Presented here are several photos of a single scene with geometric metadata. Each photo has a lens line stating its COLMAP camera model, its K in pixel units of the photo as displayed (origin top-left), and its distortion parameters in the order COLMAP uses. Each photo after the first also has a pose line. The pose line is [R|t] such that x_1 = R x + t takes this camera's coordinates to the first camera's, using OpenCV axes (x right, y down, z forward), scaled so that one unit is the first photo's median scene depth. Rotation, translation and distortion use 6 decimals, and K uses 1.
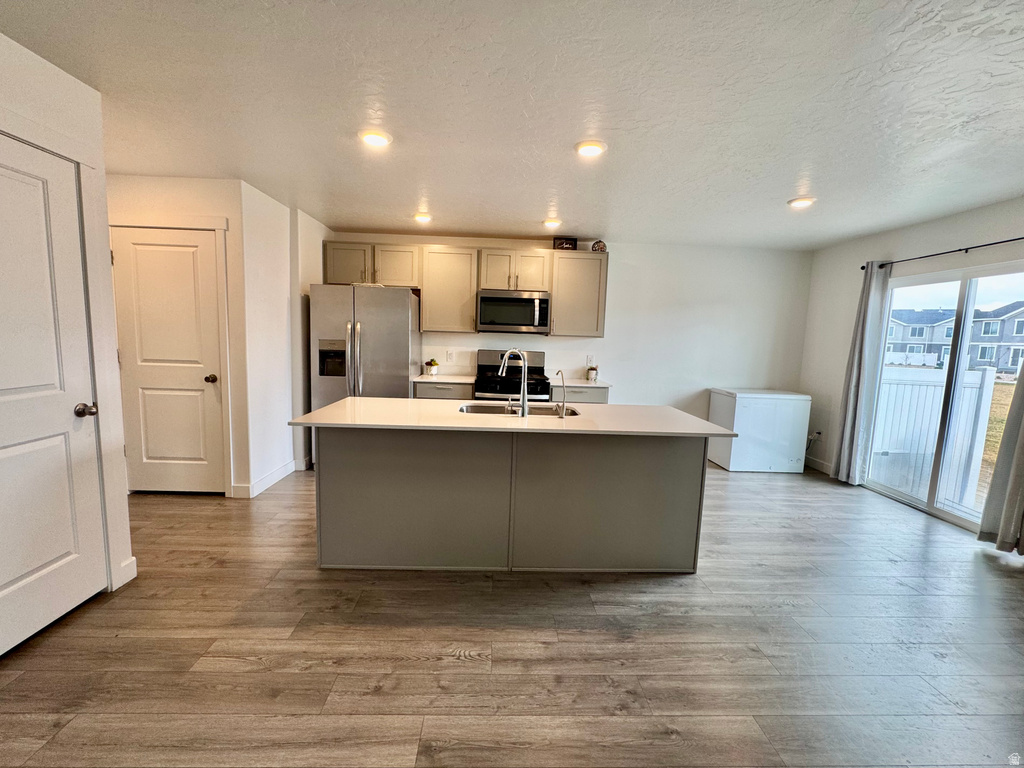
lens RADIAL K [[421.8, 0, 509.2], [0, 421.8, 385.8], [0, 0, 1]] dist [0.000054, -0.000168]
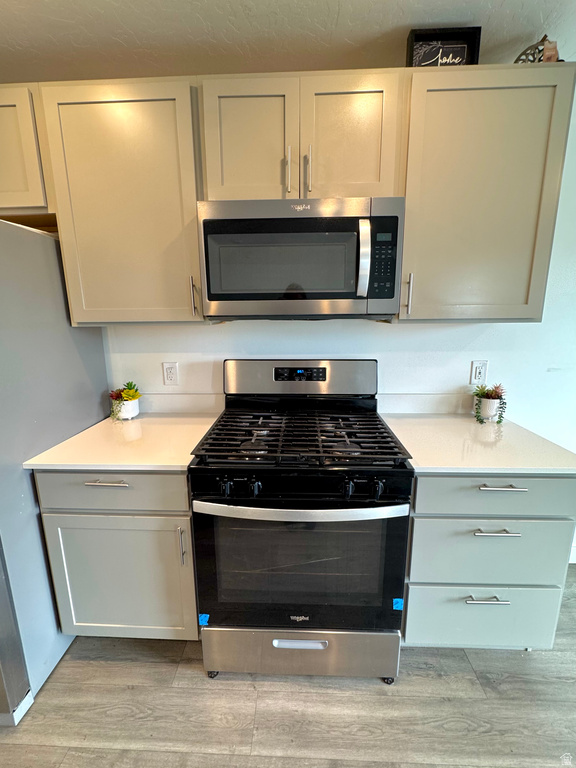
lens RADIAL K [[316.4, 0, 291.0], [0, 316.4, 380.8], [0, 0, 1]] dist [0.000054, -0.000168]
pose [[0.997807, -0.032224, -0.057821, 0.015756], [0.037554, 0.994902, 0.093596, -0.097282], [0.054510, -0.095563, 0.993930, 0.710464]]
